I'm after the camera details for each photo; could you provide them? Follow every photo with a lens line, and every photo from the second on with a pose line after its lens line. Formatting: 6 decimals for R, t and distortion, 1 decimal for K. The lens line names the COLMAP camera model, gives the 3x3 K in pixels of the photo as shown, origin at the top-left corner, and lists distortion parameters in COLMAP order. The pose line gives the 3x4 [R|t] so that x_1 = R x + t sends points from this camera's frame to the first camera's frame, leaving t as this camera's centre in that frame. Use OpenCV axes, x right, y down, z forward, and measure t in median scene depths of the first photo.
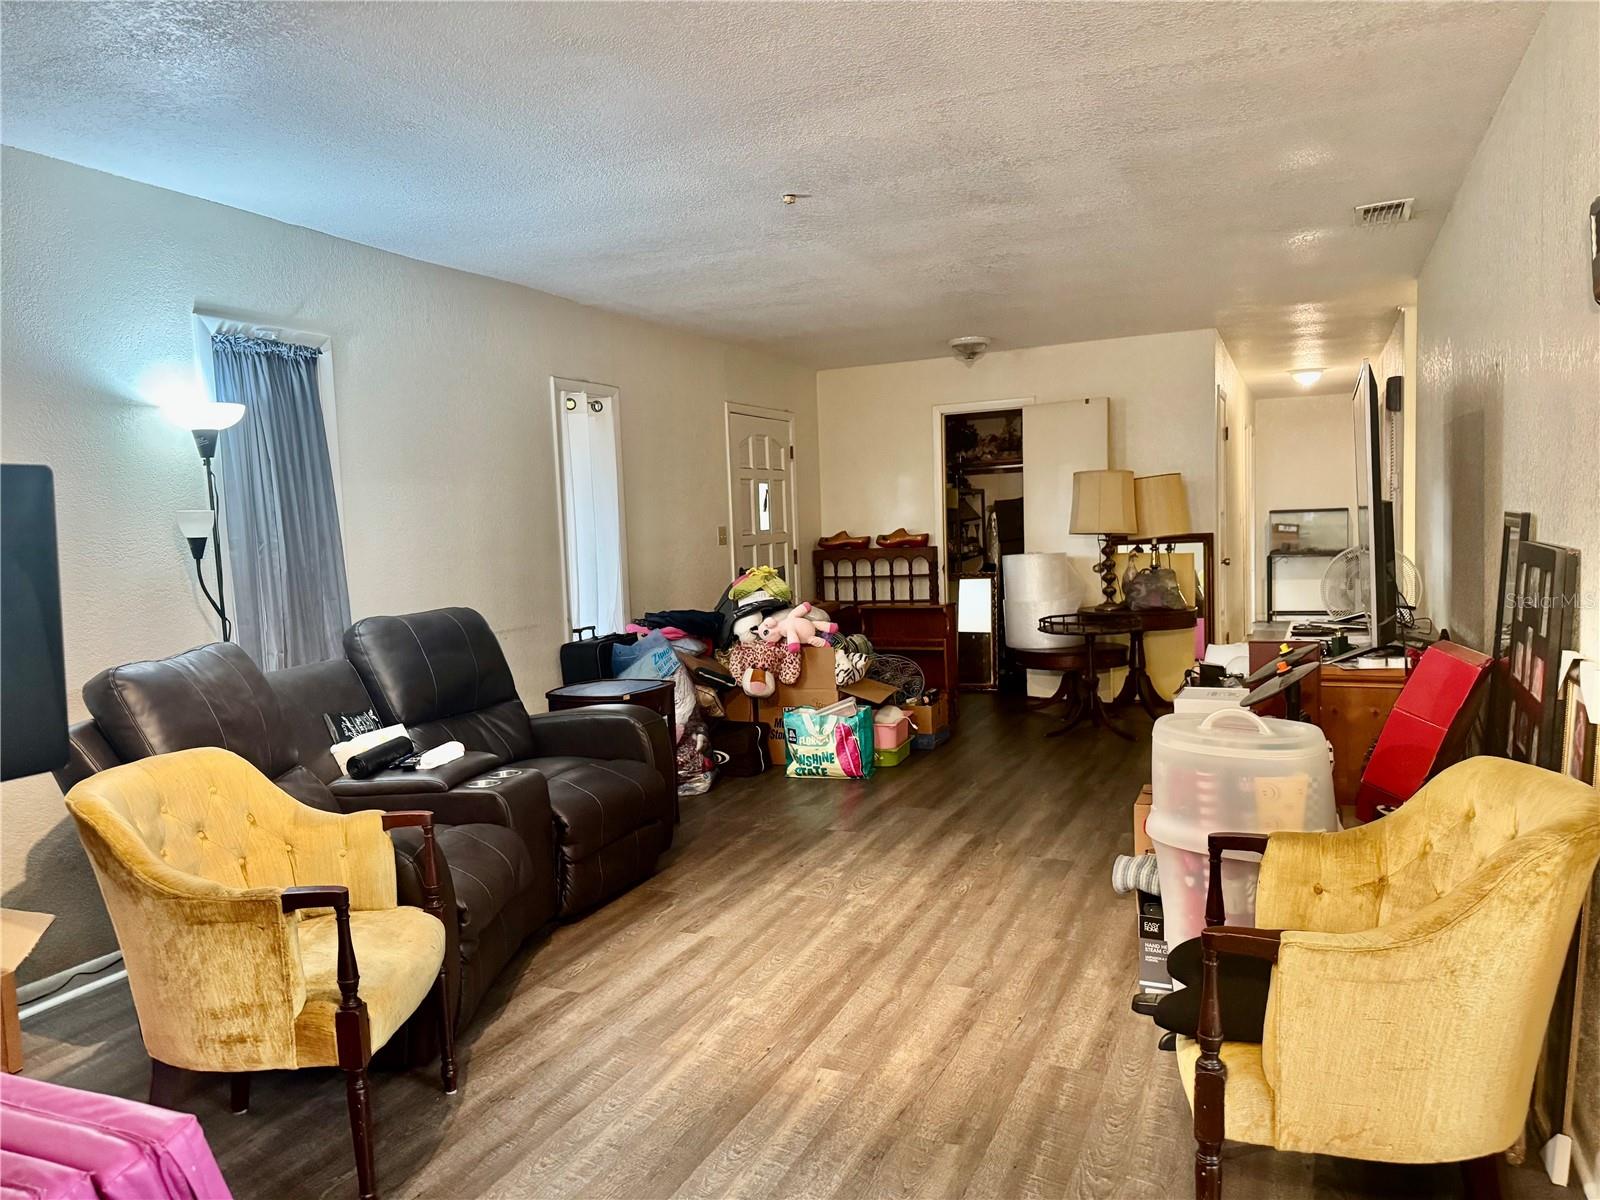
lens RADIAL K [[1131.0, 0, 797.7], [0, 1131.0, 602.3], [0, 0, 1]] dist [0.039827, -0.054047]
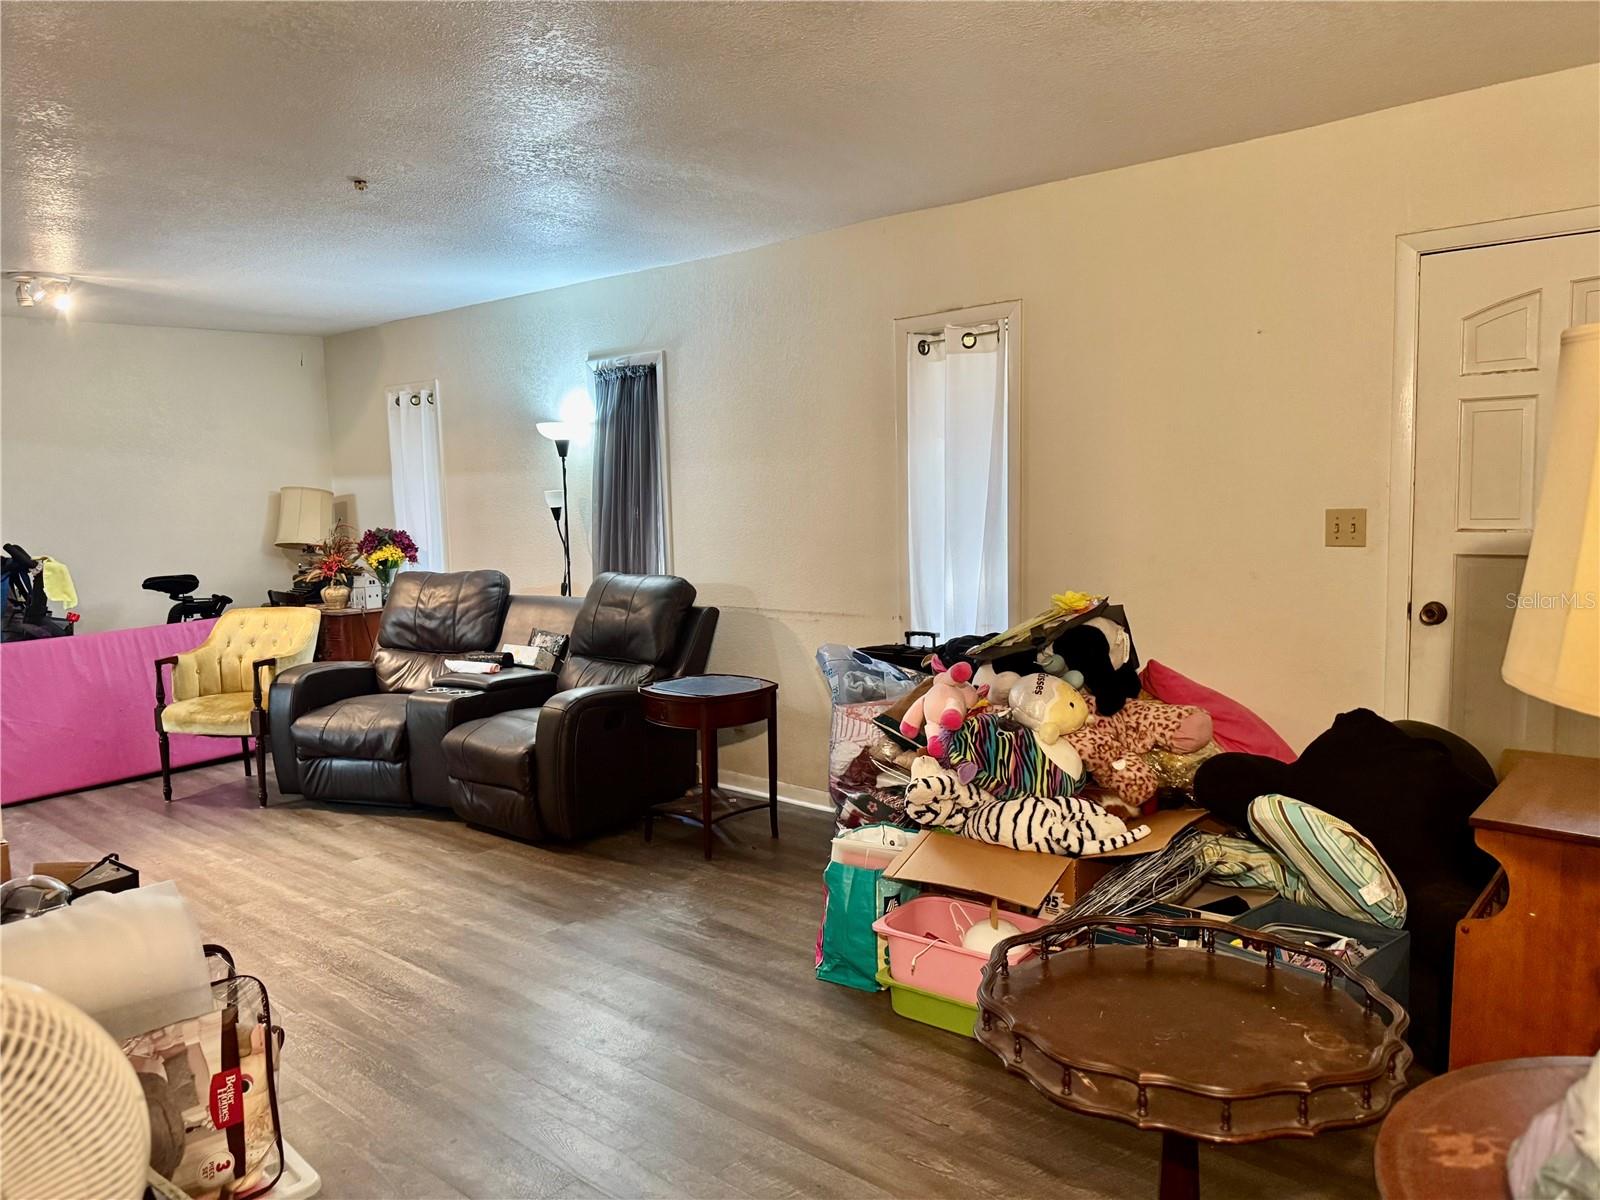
lens RADIAL K [[1131.0, 0, 798.9], [0, 1131.0, 593.2], [0, 0, 1]] dist [0.039827, -0.054047]
pose [[-0.292899, 0.145447, -0.945016, 0.864851], [-0.025981, 0.986787, 0.159929, -0.192253], [0.955790, 0.071395, -0.285250, 1.697536]]
